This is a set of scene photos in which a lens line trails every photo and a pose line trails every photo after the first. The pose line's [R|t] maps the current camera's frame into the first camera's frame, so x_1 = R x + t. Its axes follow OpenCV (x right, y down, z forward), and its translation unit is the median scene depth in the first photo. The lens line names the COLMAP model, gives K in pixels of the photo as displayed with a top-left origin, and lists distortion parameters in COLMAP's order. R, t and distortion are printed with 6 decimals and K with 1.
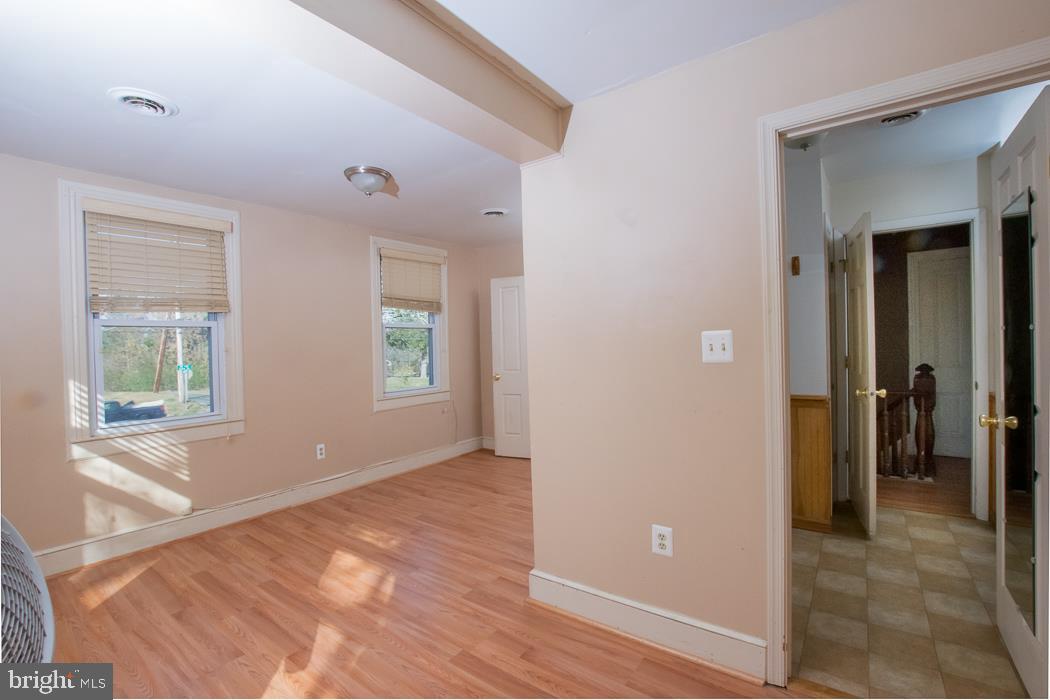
lens RADIAL K [[479.3, 0, 525.0], [0, 479.3, 350.0], [0, 0, 1]] dist [-0.001515, -0.000669]
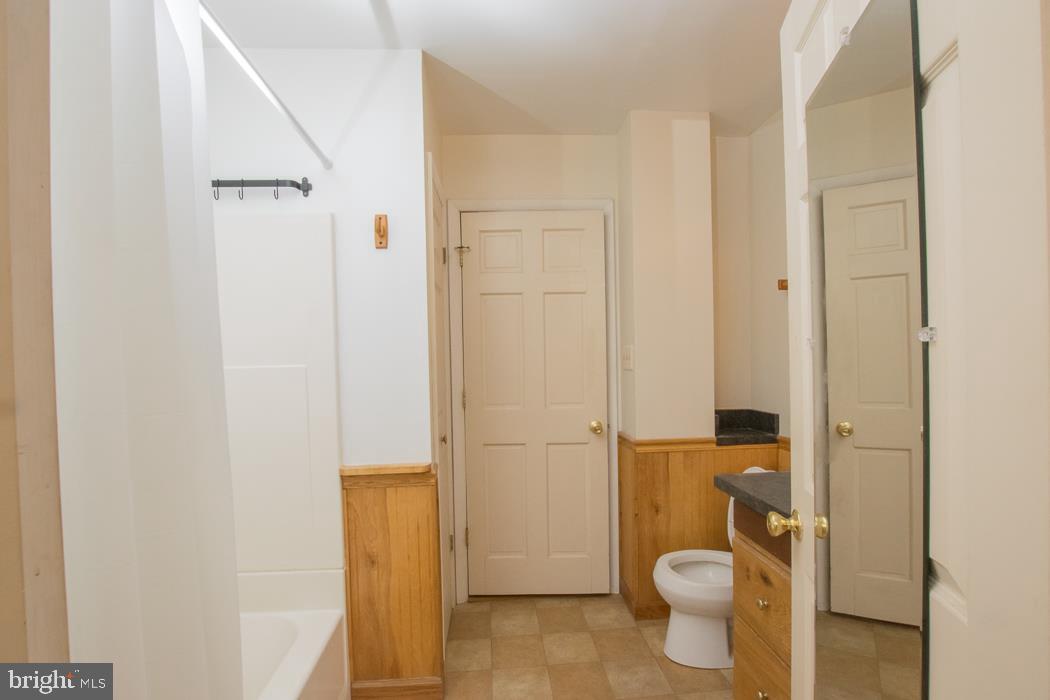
lens RADIAL K [[479.3, 0, 525.0], [0, 479.3, 350.0], [0, 0, 1]] dist [-0.001515, -0.000669]
pose [[0.763665, 0.006263, 0.645583, 0.325868], [0.014206, 0.999548, -0.026502, -0.016848], [-0.645457, 0.029410, 0.763230, 0.464492]]
